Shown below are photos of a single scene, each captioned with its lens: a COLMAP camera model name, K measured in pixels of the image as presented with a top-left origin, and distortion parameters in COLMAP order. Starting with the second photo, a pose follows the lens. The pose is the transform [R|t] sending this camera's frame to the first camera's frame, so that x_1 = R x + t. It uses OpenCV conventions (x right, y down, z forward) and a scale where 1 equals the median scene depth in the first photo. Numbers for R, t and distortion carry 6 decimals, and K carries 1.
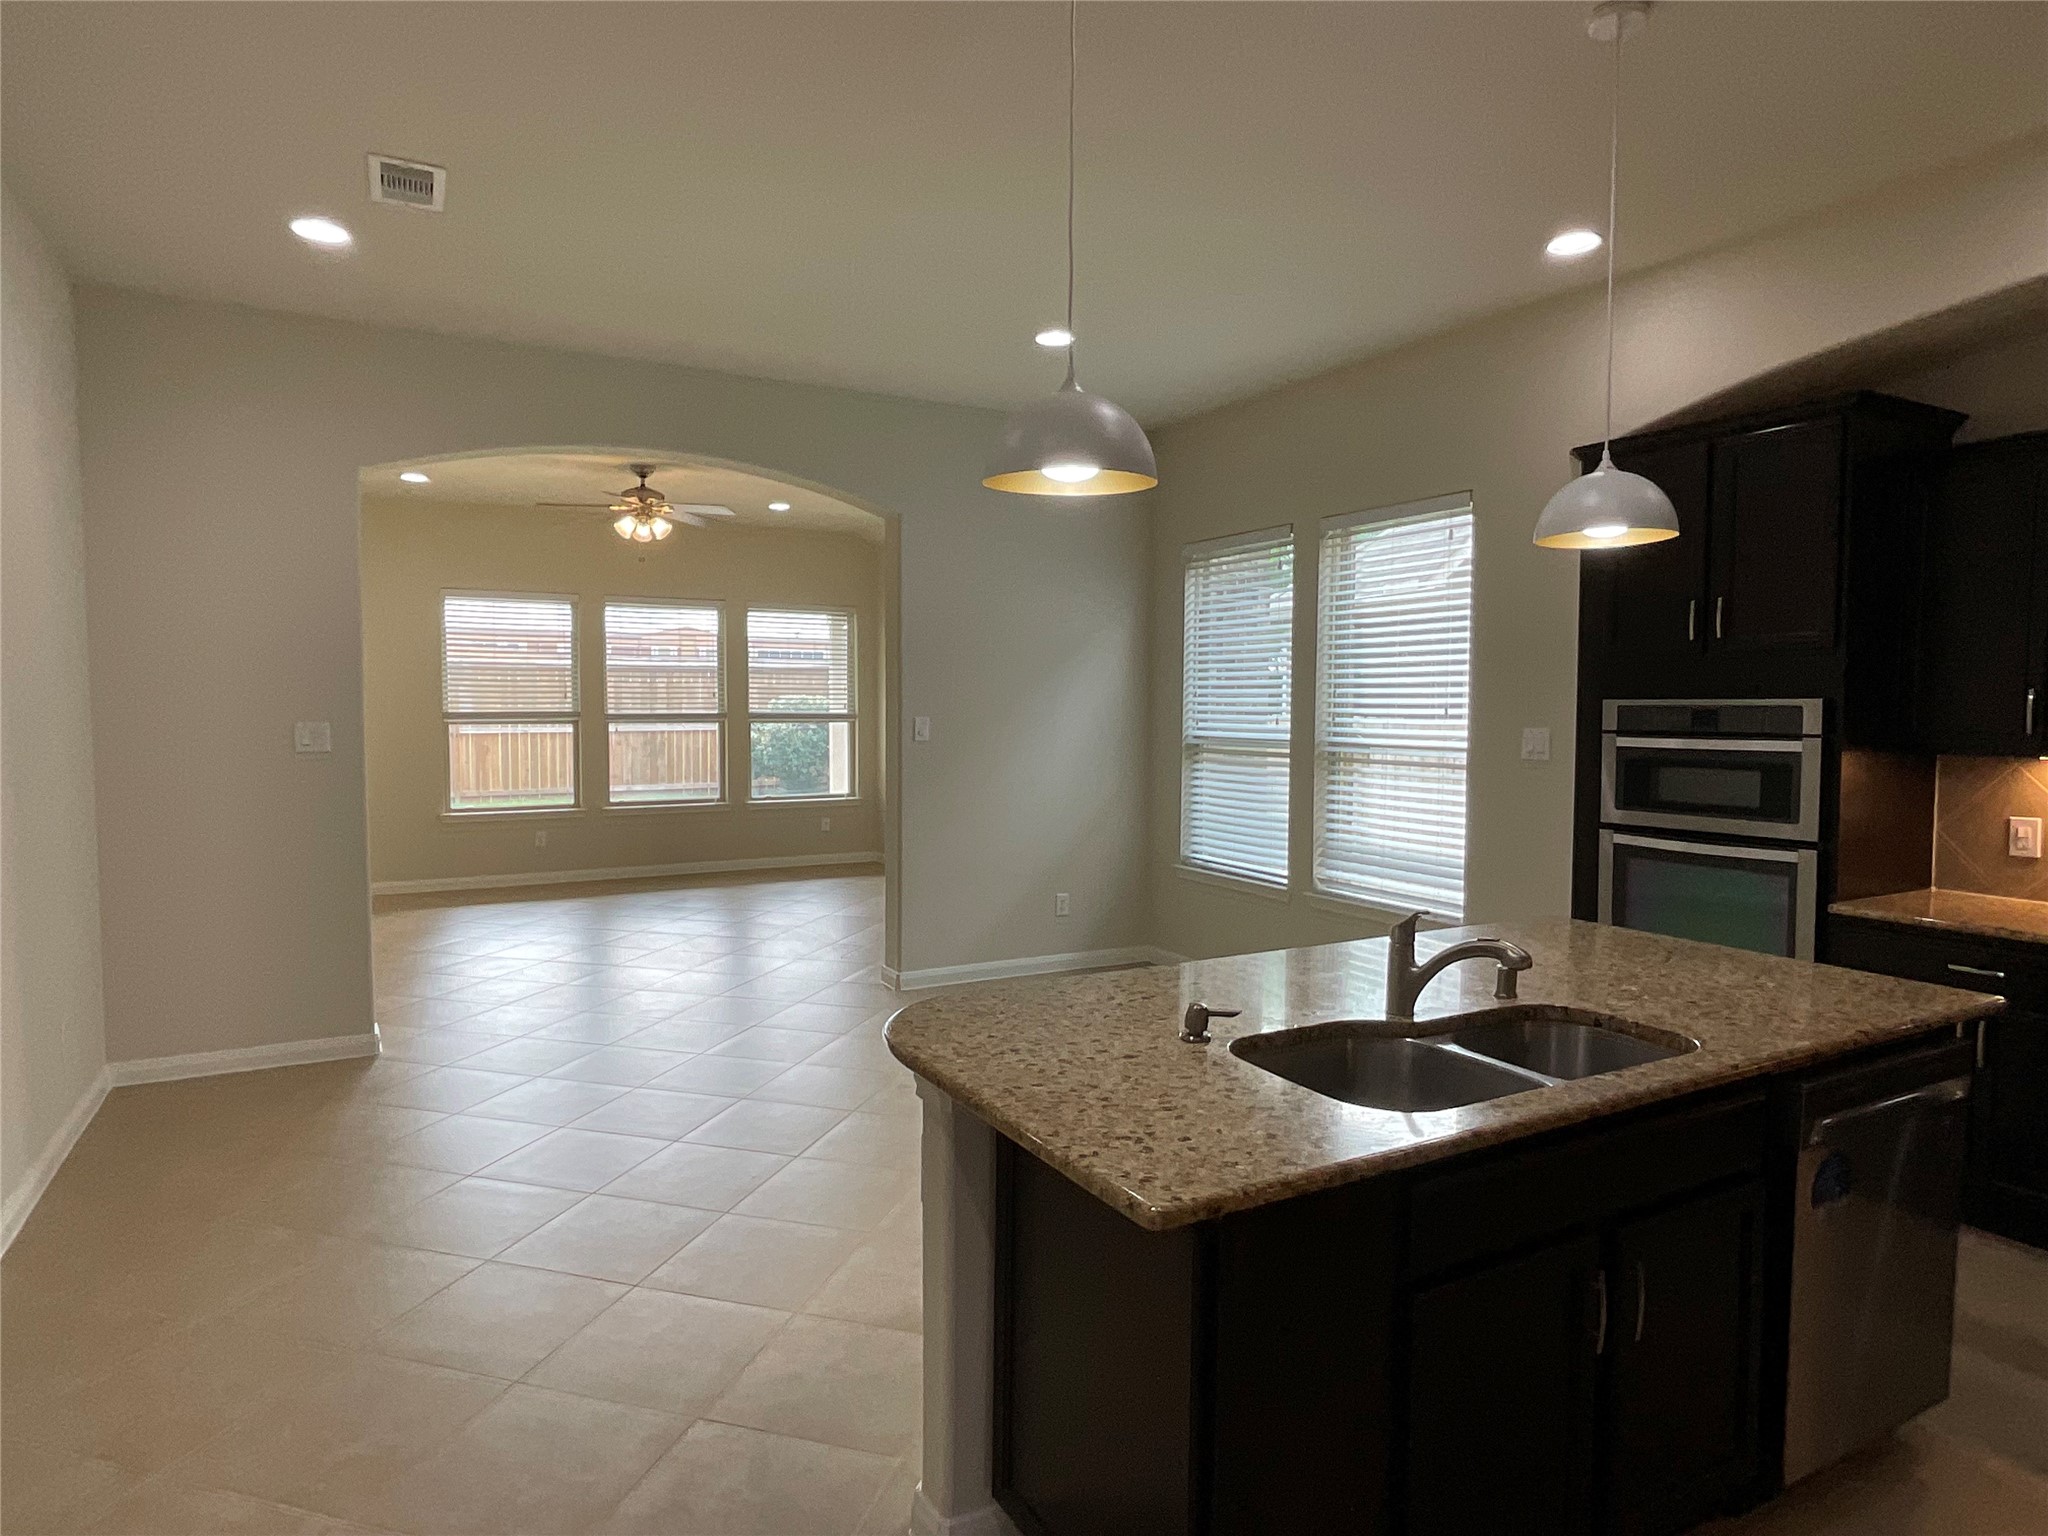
lens RADIAL K [[1183.3, 0, 1019.5], [0, 1183.3, 769.3], [0, 0, 1]] dist [-0.009782, 0.000363]
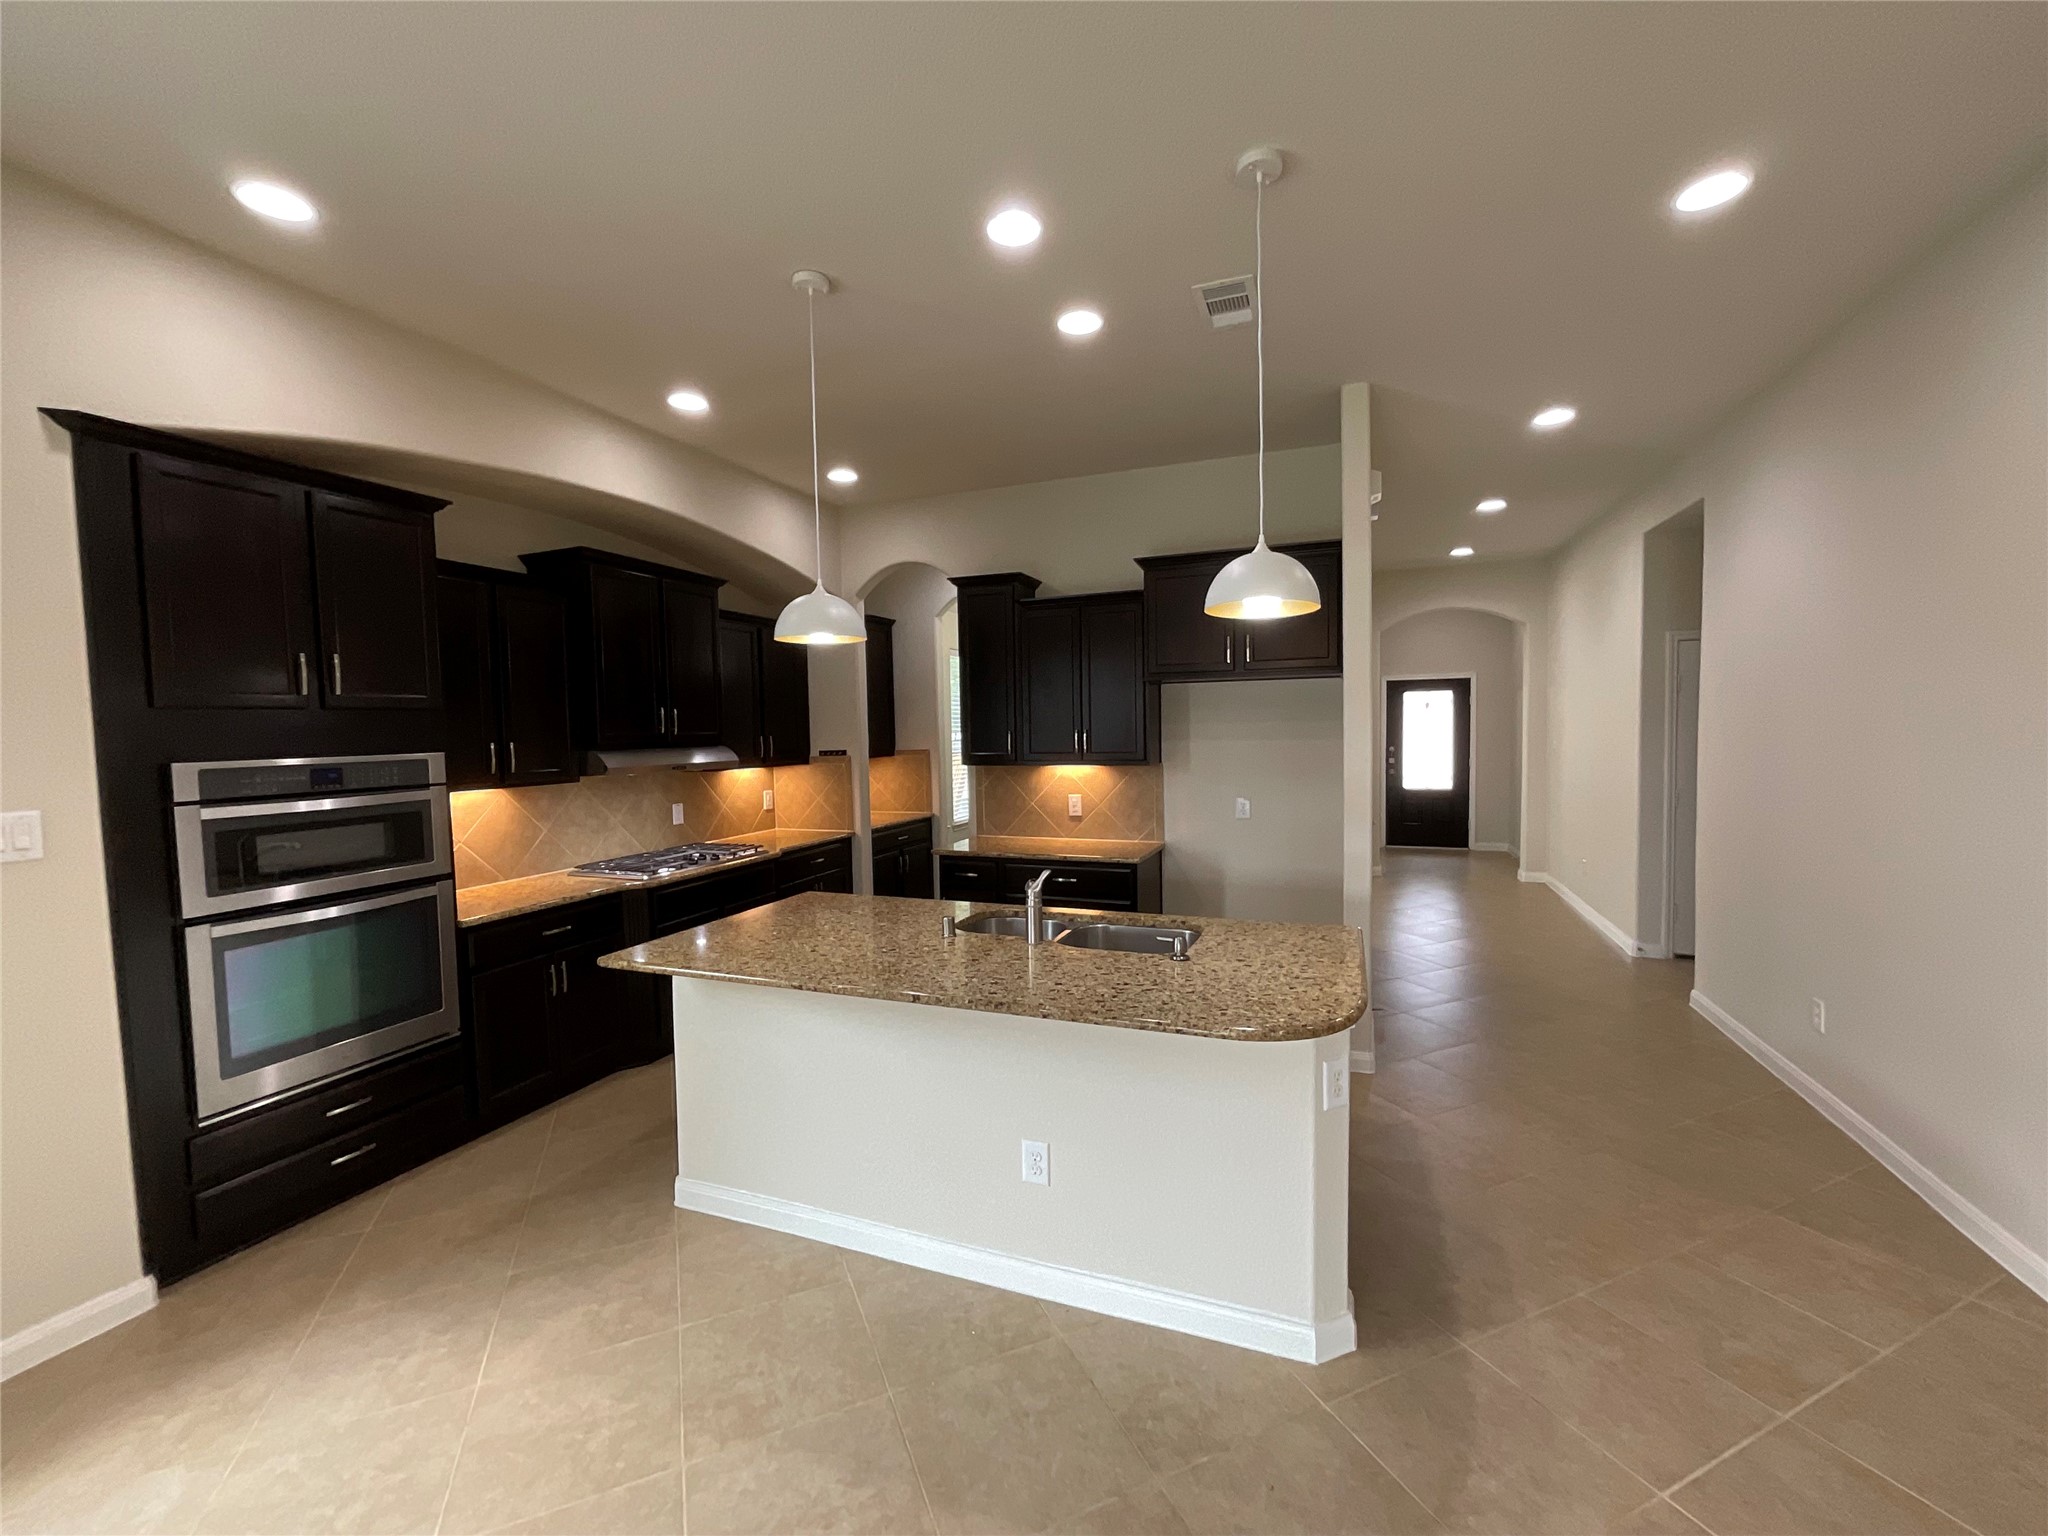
lens RADIAL K [[825.2, 0, 1022.2], [0, 825.2, 765.4], [0, 0, 1]] dist [0.002035, -0.001059]
pose [[-0.637669, -0.025726, 0.769881, -0.323904], [0.061695, 0.994526, 0.084332, -0.079148], [-0.767836, 0.101274, -0.632591, 1.053536]]
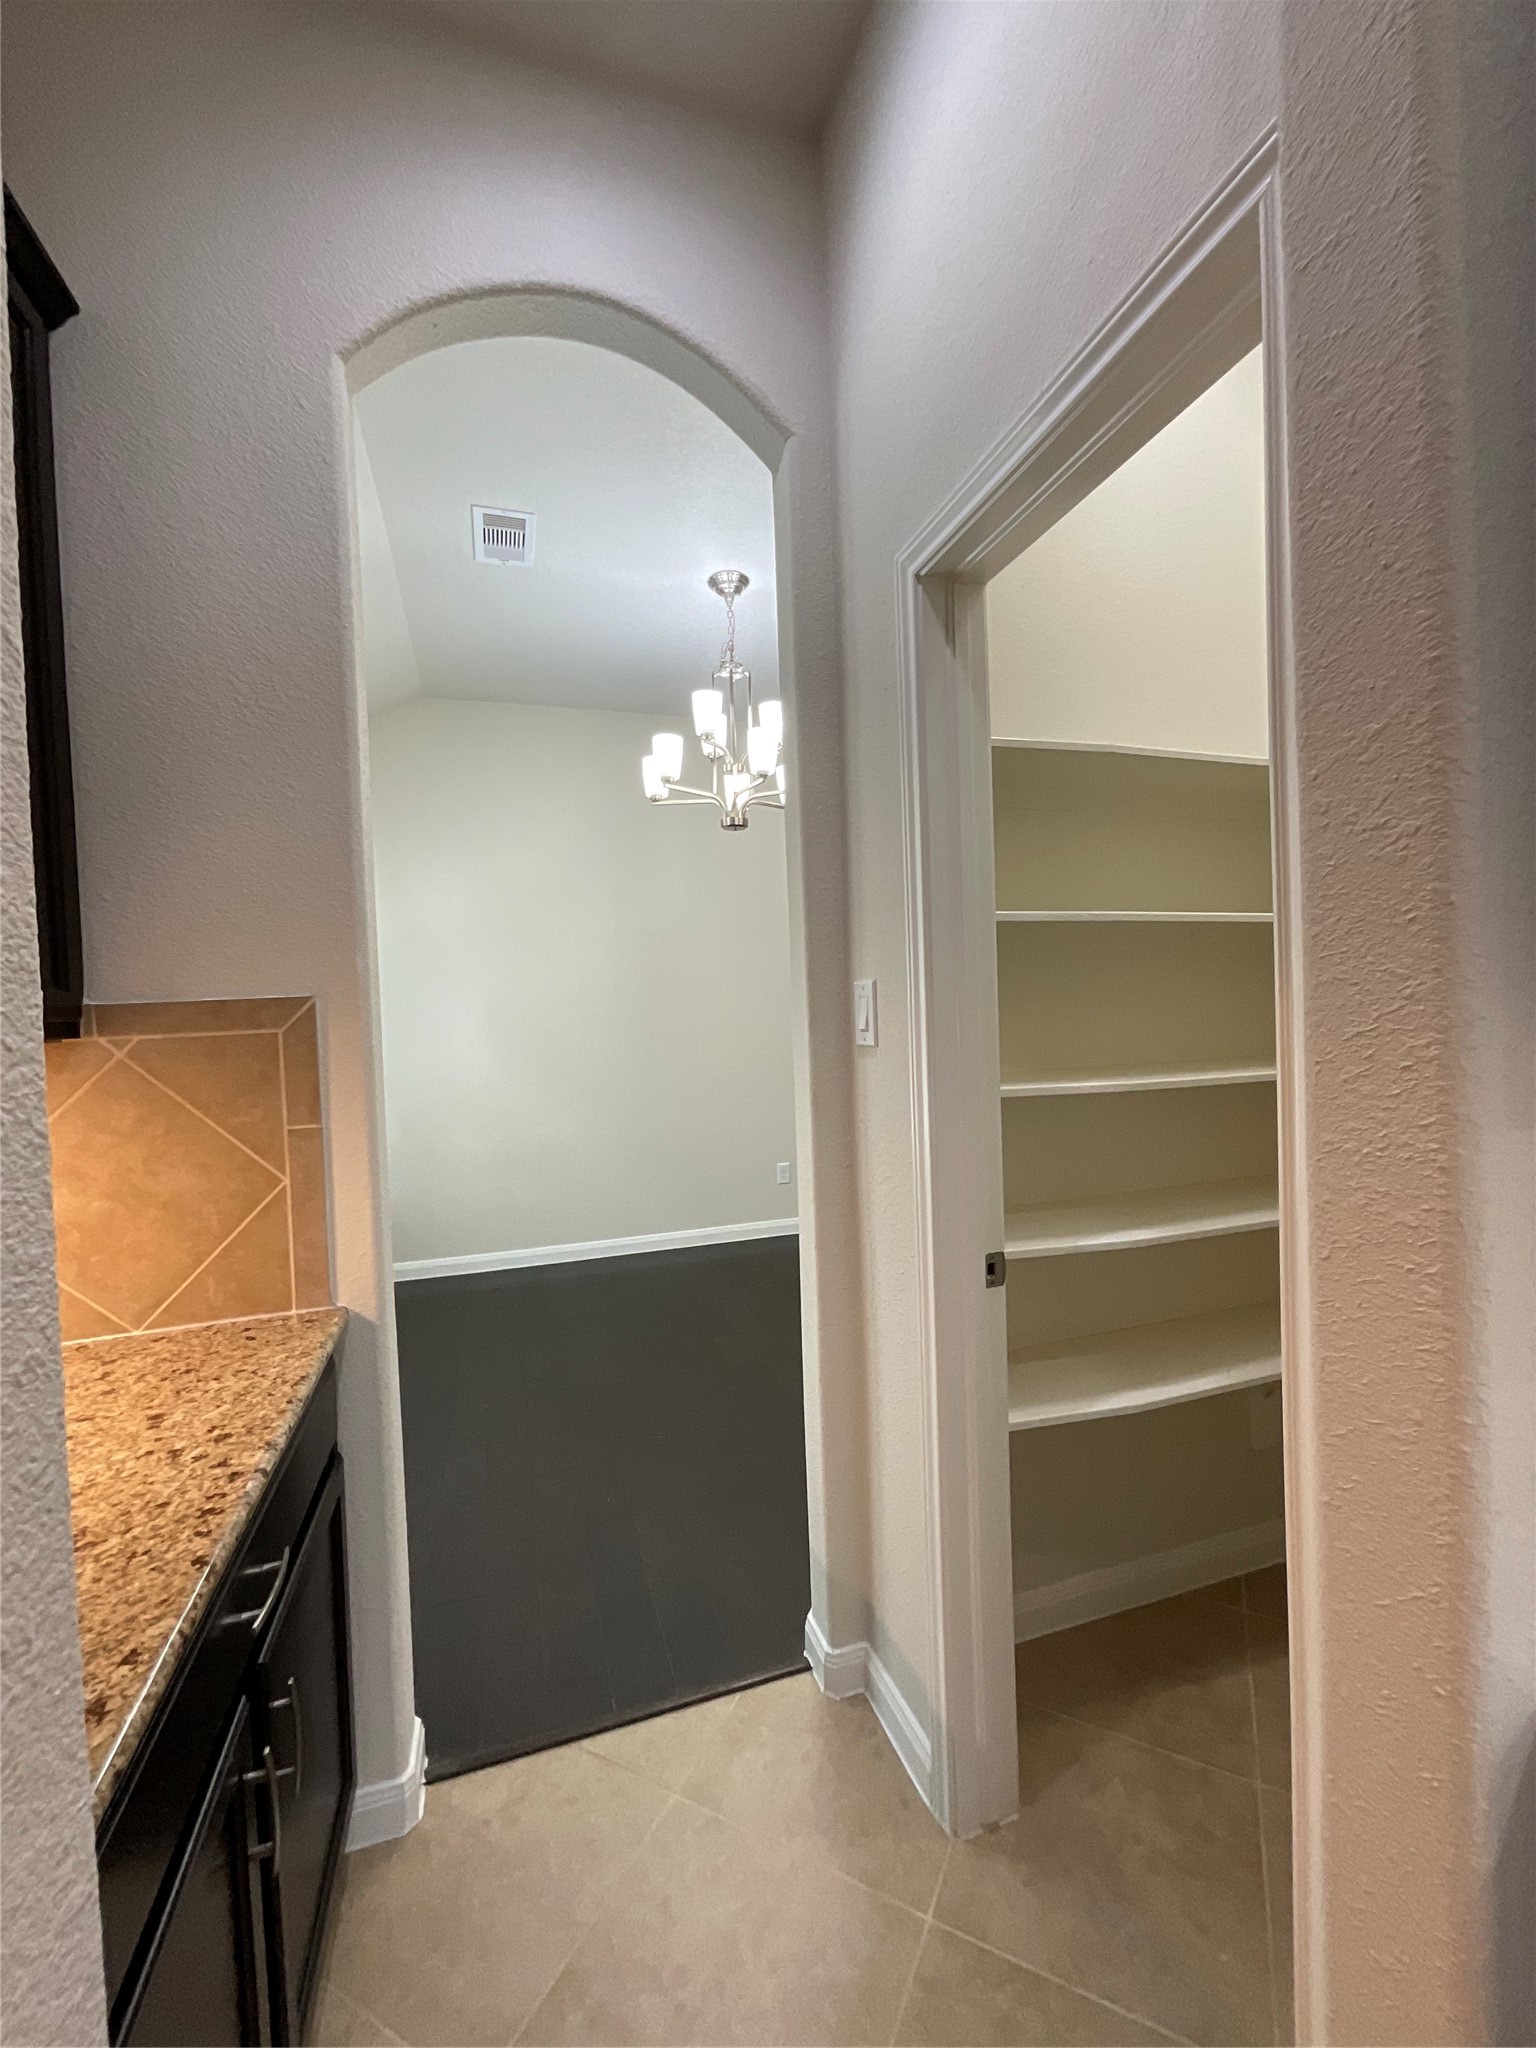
lens RADIAL K [[825.2, 0, 764.8], [0, 825.2, 1022.3], [0, 0, 1]] dist [0.002035, -0.001059]
pose [[-0.981841, 0.027262, 0.187739, 0.904498], [0.042002, 0.996300, 0.074985, 0.015788], [-0.185000, 0.081509, -0.979353, 0.400274]]
